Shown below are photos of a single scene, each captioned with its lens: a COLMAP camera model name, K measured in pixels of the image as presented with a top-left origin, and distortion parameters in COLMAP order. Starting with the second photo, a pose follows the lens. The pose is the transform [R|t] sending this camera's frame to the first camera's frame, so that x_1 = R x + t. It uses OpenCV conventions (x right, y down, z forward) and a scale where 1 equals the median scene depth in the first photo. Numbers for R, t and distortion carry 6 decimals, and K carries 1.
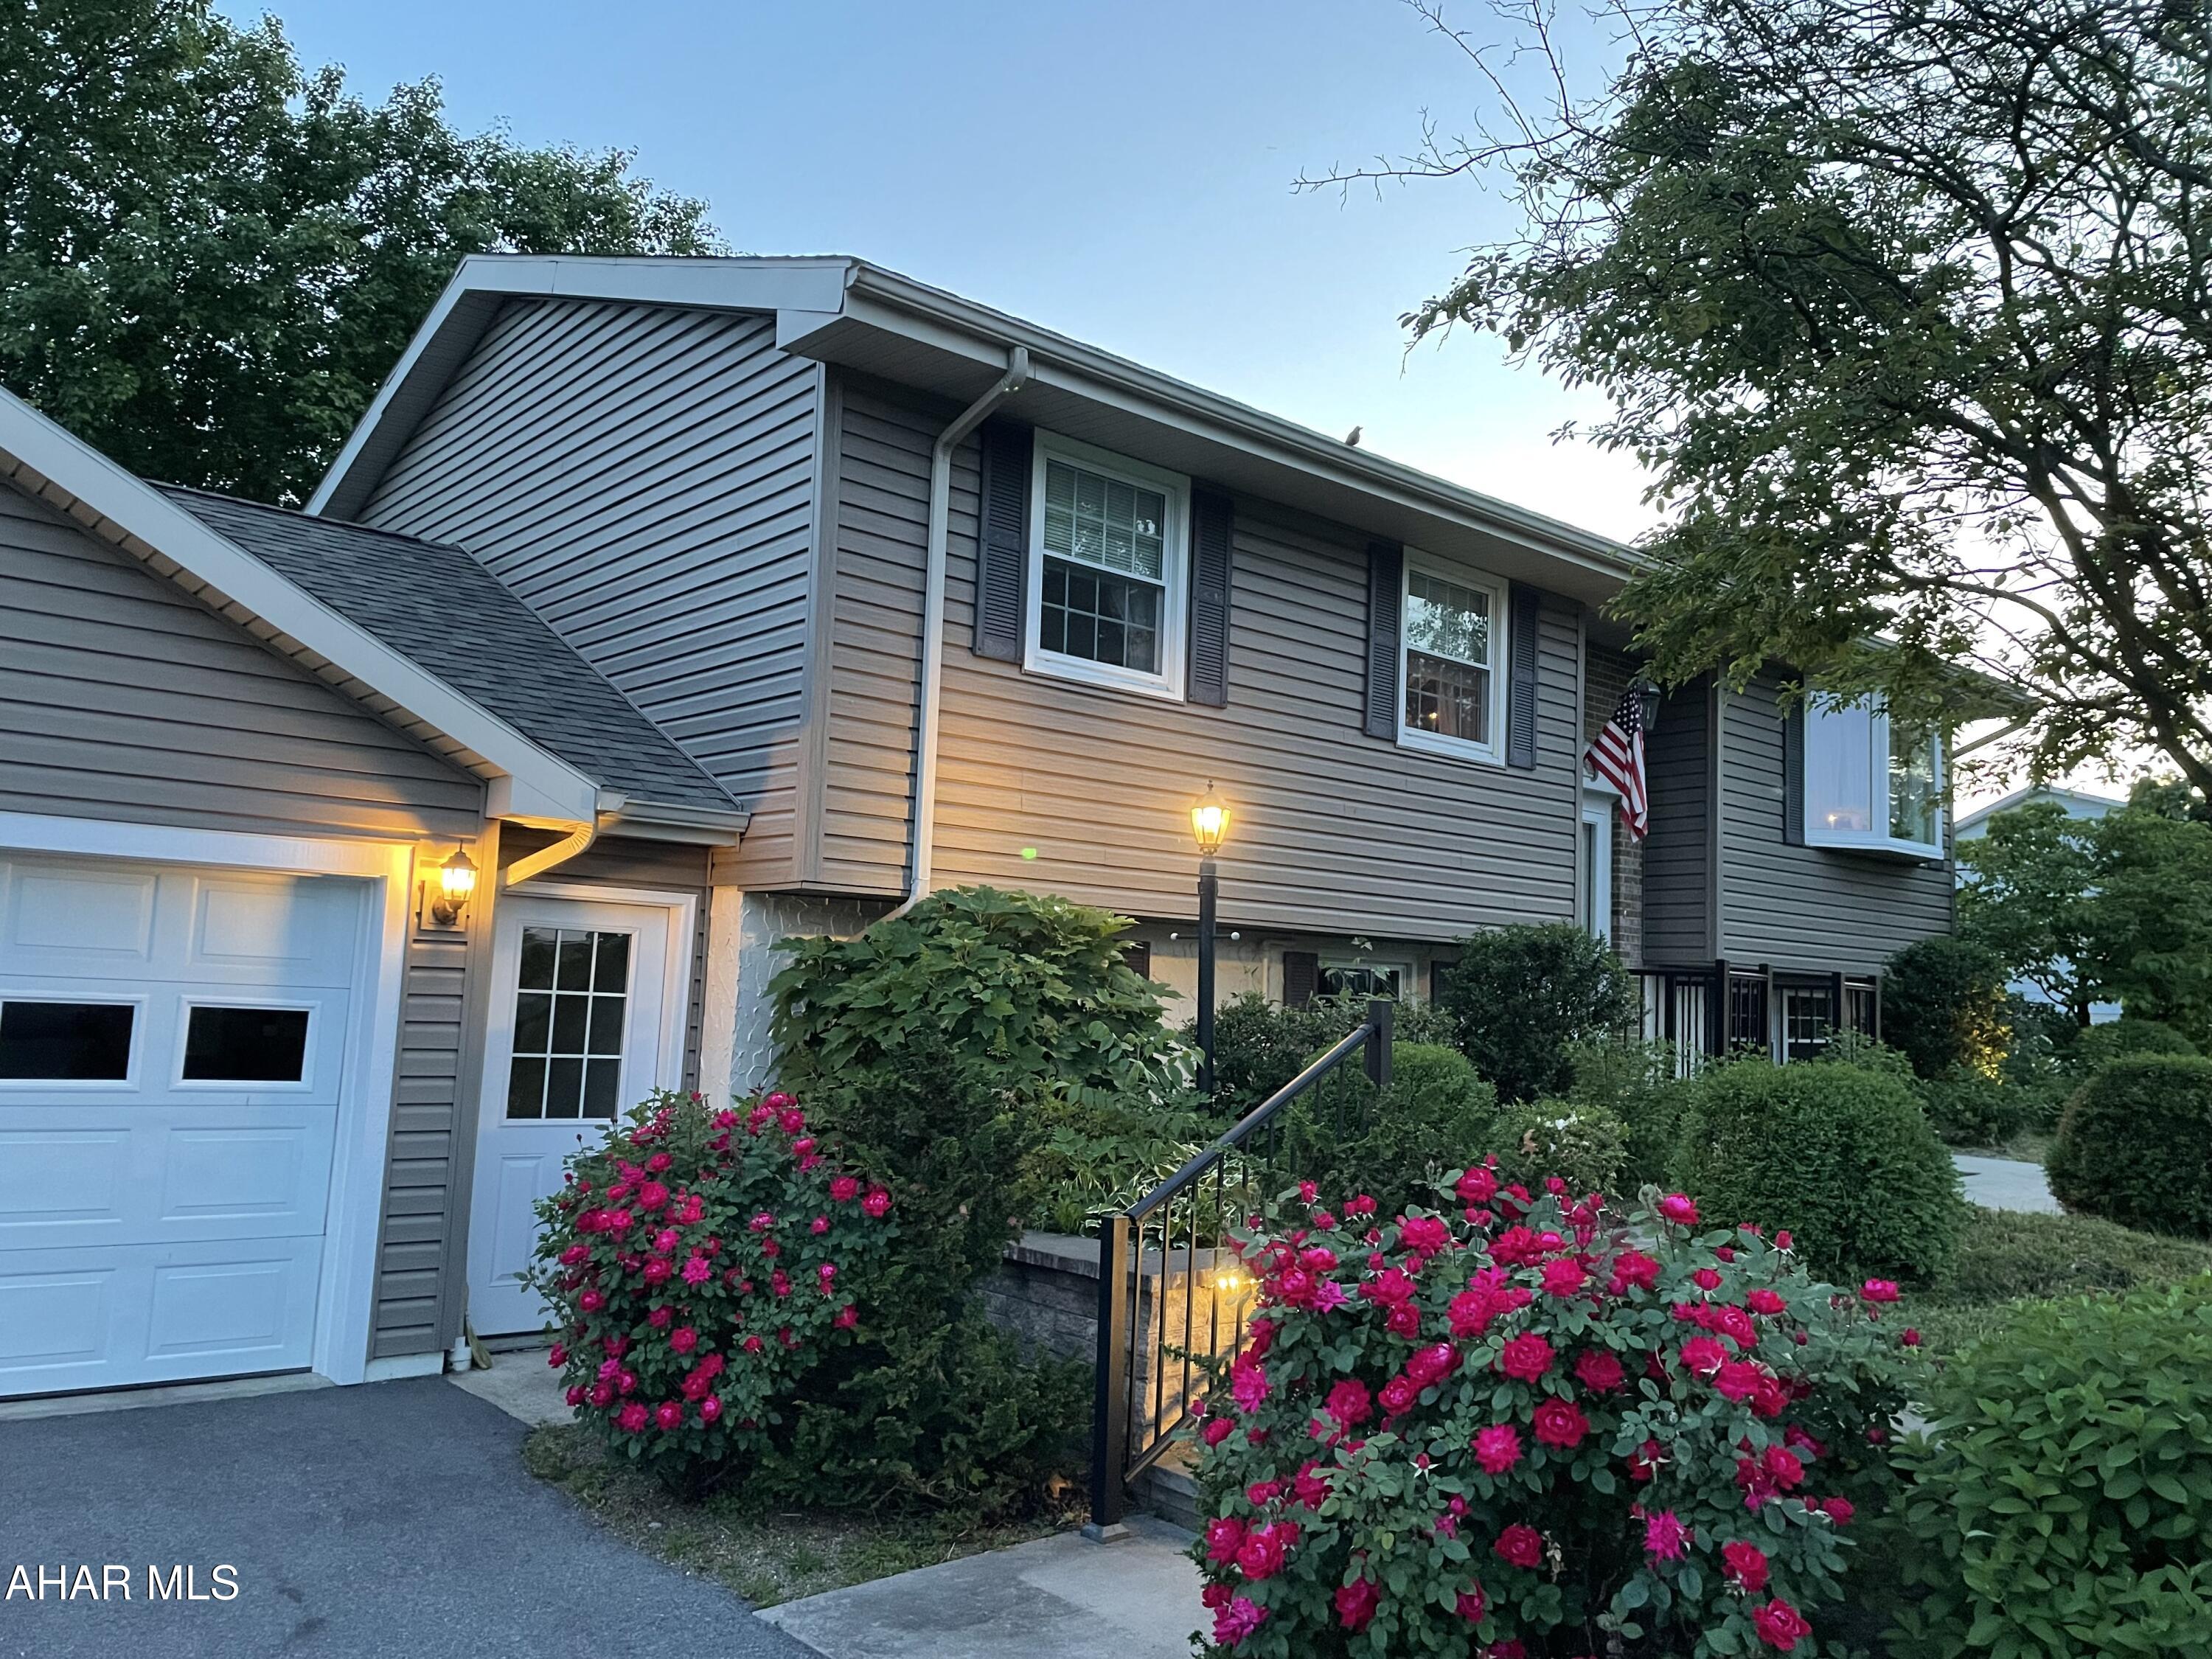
lens RADIAL K [[1880.2, 0, 1106.0], [0, 1880.2, 829.5], [0, 0, 1]] dist [0.108687, -0.183951]
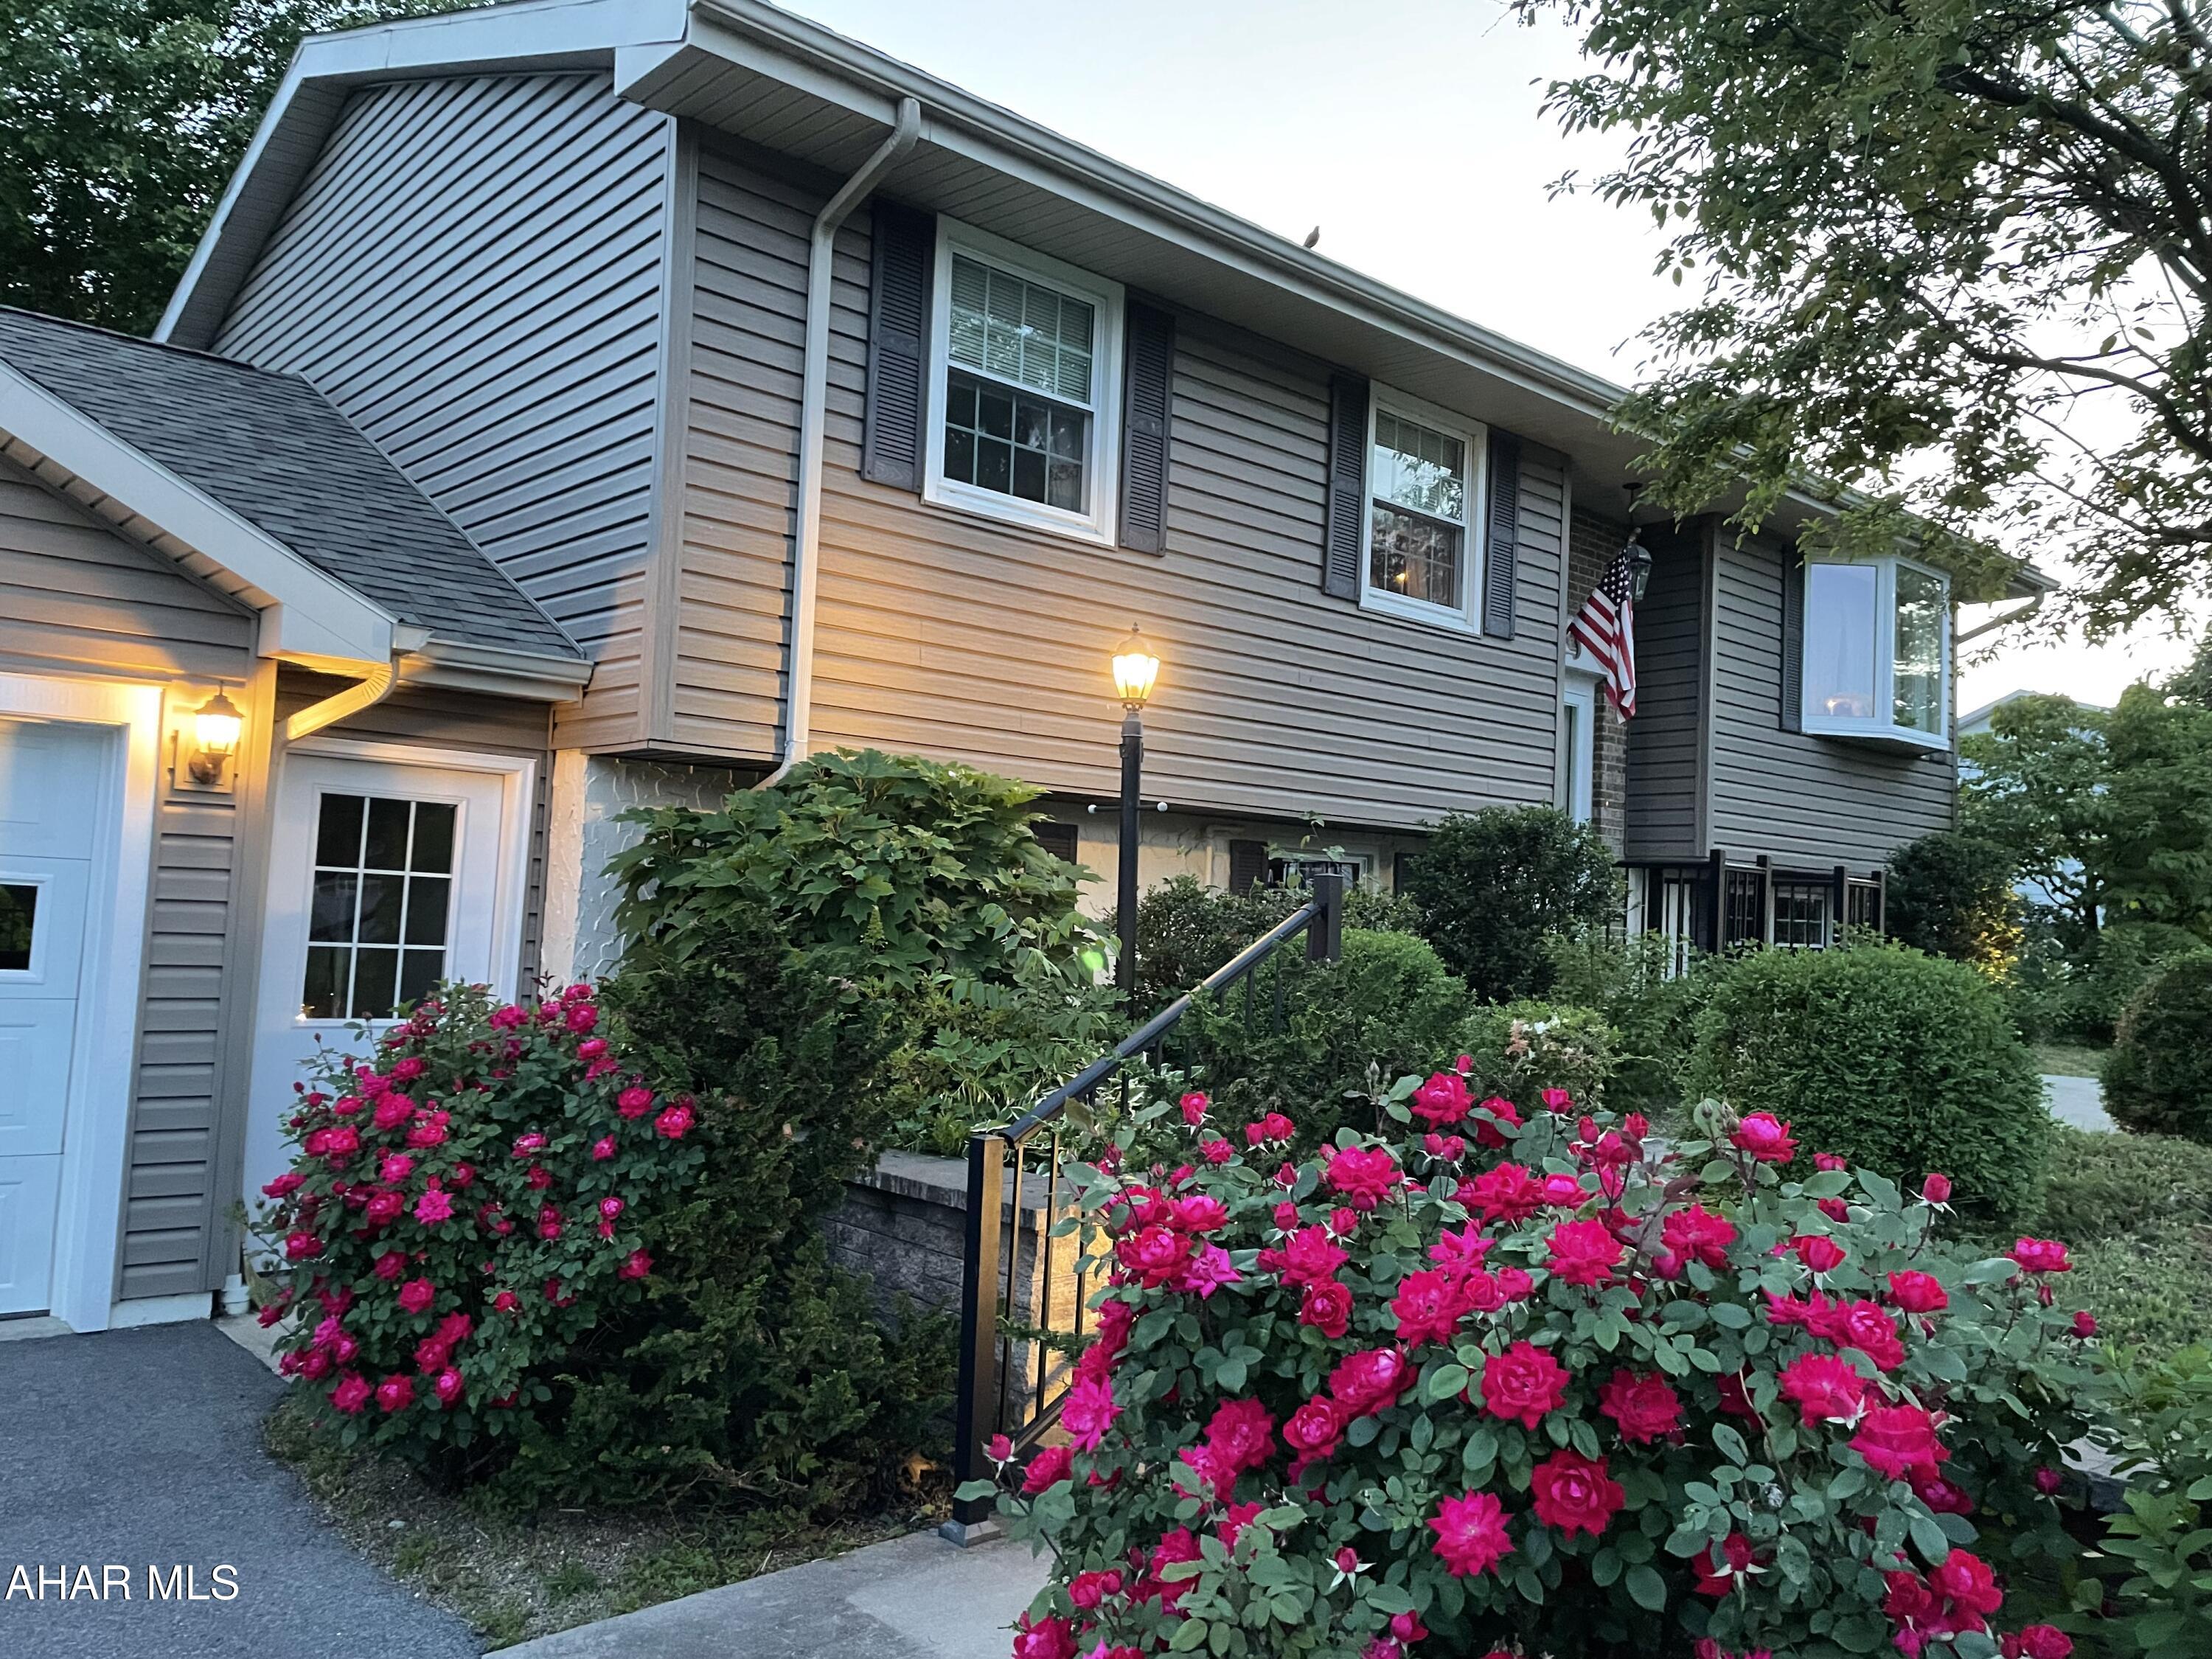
lens RADIAL K [[1880.2, 0, 1106.0], [0, 1880.2, 829.5], [0, 0, 1]] dist [0.108687, -0.183951]
pose [[0.999866, 0.004674, 0.015714, 0.031853], [-0.005378, 0.998970, 0.045061, 0.030513], [-0.015487, -0.045139, 0.998861, 0.163860]]
